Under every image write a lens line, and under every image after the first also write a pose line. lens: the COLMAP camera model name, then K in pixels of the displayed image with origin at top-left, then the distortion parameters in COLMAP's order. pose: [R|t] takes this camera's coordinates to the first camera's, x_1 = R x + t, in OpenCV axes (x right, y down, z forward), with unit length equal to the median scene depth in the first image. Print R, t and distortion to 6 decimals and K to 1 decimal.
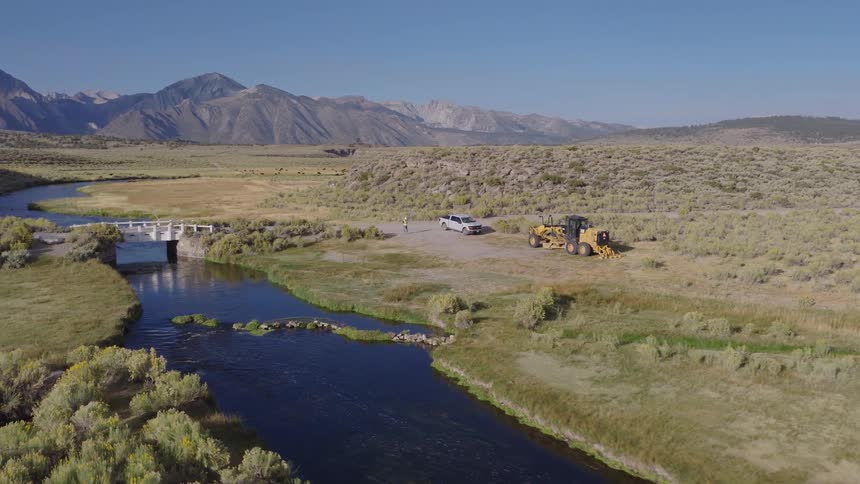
lens RADIAL K [[734.5, 0, 434.1], [0, 734.5, 242.8], [0, 0, 1]] dist [-0.014547, 0.038383]
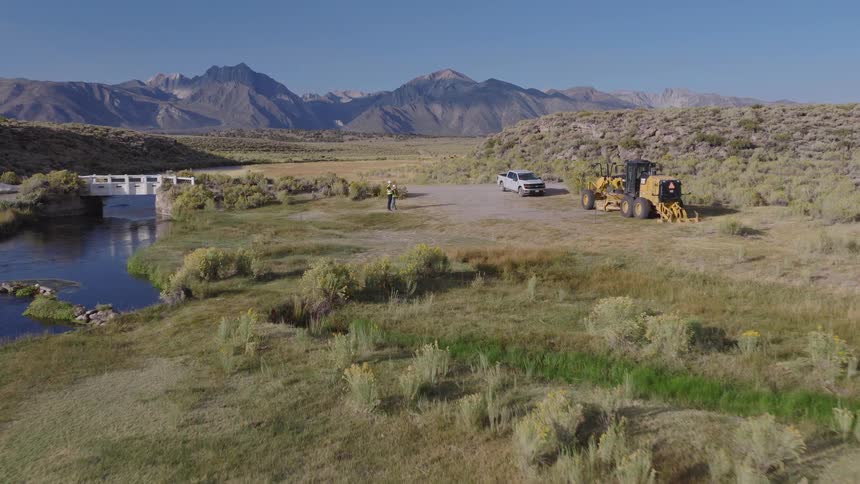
lens RADIAL K [[734.5, 0, 434.1], [0, 734.5, 242.8], [0, 0, 1]] dist [-0.014547, 0.038383]
pose [[0.953295, 0.028141, -0.300727, 0.120462], [-0.025243, 0.999590, 0.013519, 0.018685], [0.300984, -0.005296, 0.953615, 0.174168]]
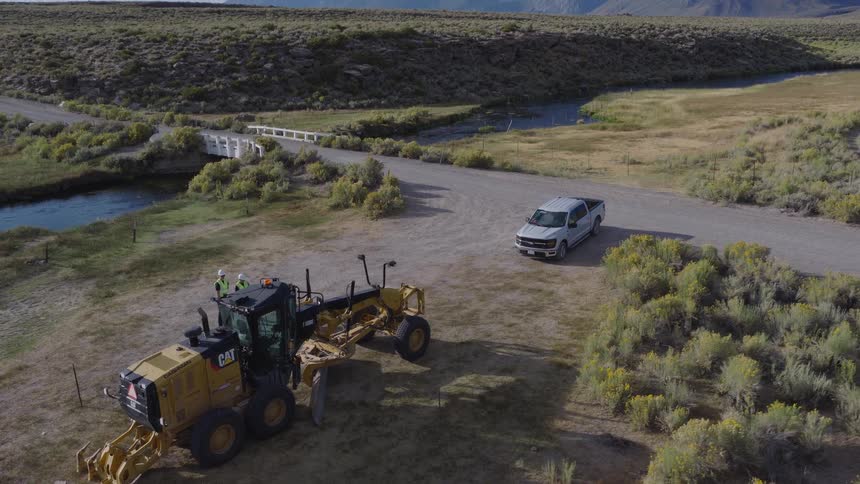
lens RADIAL K [[734.5, 0, 434.1], [0, 734.5, 242.8], [0, 0, 1]] dist [-0.014547, 0.038383]
pose [[0.344380, 0.253416, -0.903982, 0.258845], [-0.101686, 0.967284, 0.232423, -0.069971], [0.933307, 0.011881, 0.358882, 0.530420]]
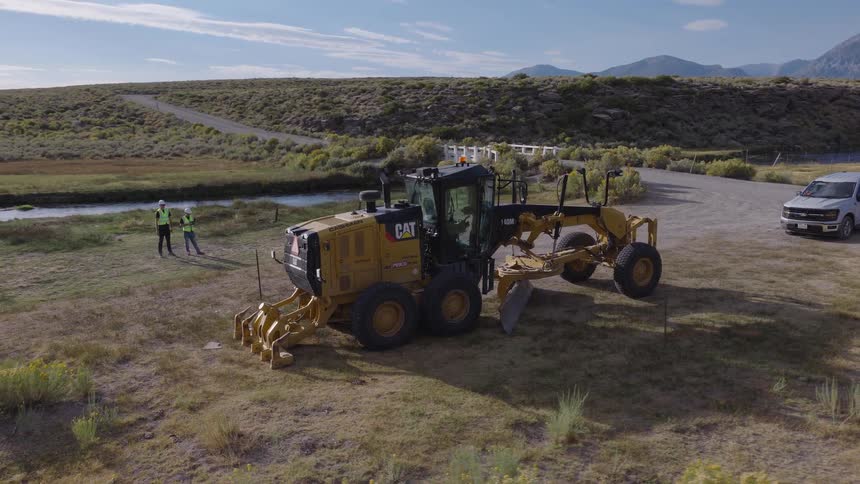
lens RADIAL K [[734.5, 0, 434.1], [0, 734.5, 242.8], [0, 0, 1]] dist [-0.014547, 0.038383]
pose [[0.015810, 0.167950, -0.985669, 0.240384], [-0.111115, 0.979981, 0.165199, -0.028300], [0.993682, 0.106911, 0.034155, 0.545522]]
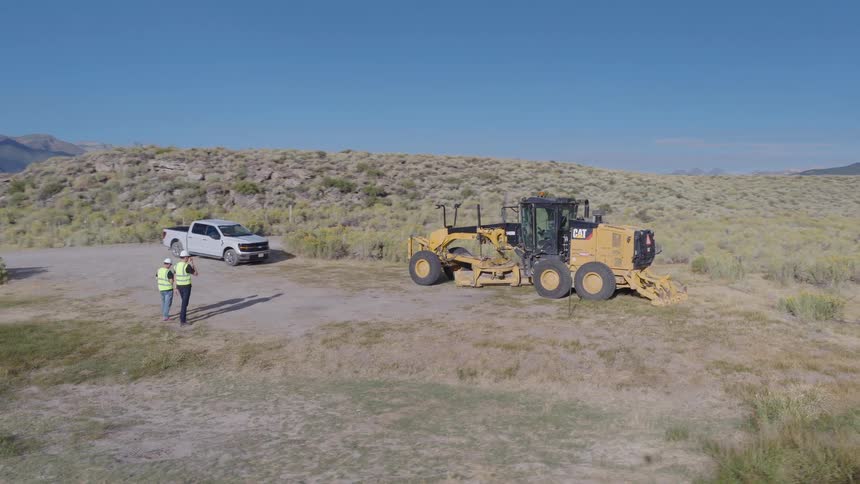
lens RADIAL K [[734.5, 0, 434.1], [0, 734.5, 242.8], [0, 0, 1]] dist [-0.014547, 0.038383]
pose [[0.928369, -0.022401, 0.370984, -0.003566], [0.045260, 0.997567, -0.053027, 0.002853], [-0.368894, 0.066020, 0.927124, 0.367361]]
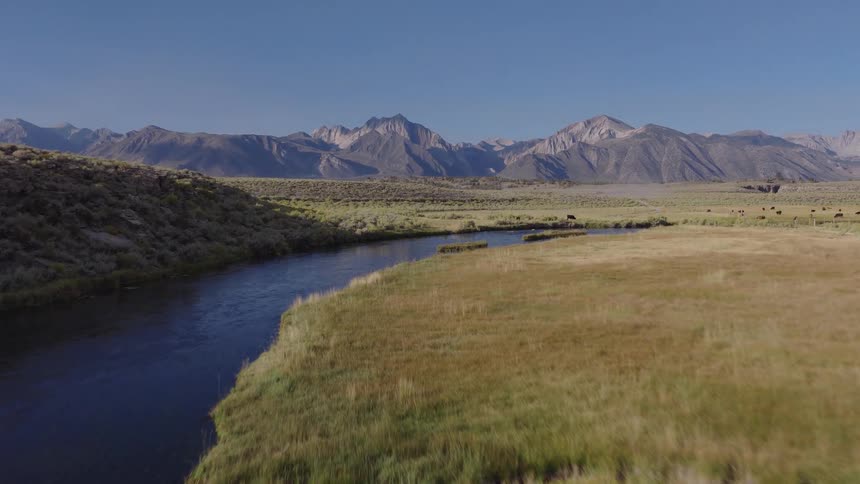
lens RADIAL K [[729.0, 0, 433.8], [0, 729.0, 242.4], [0, 0, 1]] dist [-0.008743, 0.002442]
pose [[0.872334, 0.019705, -0.488513, -0.579572], [-0.046820, 0.997962, -0.043351, -0.132790], [0.486664, 0.060688, 0.871479, 1.362207]]
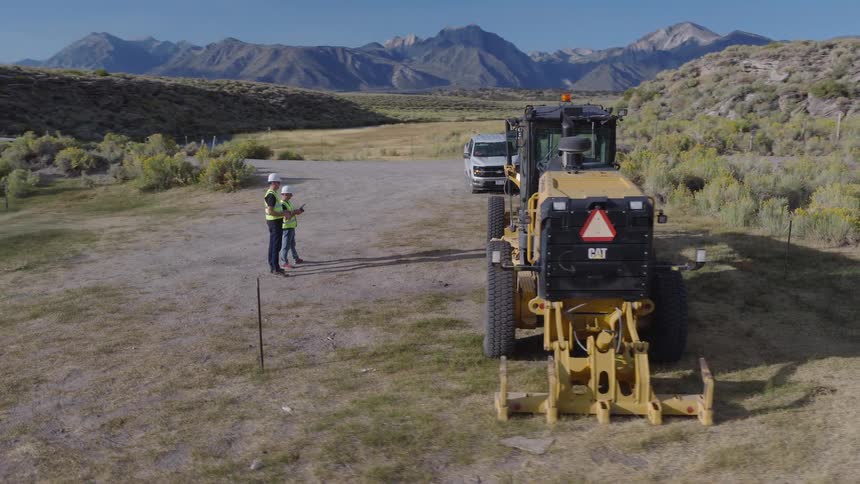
lens RADIAL K [[734.5, 0, 434.1], [0, 734.5, 242.8], [0, 0, 1]] dist [-0.014547, 0.038383]
pose [[0.818771, 0.091556, -0.566773, 0.149266], [-0.056017, 0.995232, 0.079845, -0.008852], [0.571381, -0.033626, 0.819996, 0.461692]]
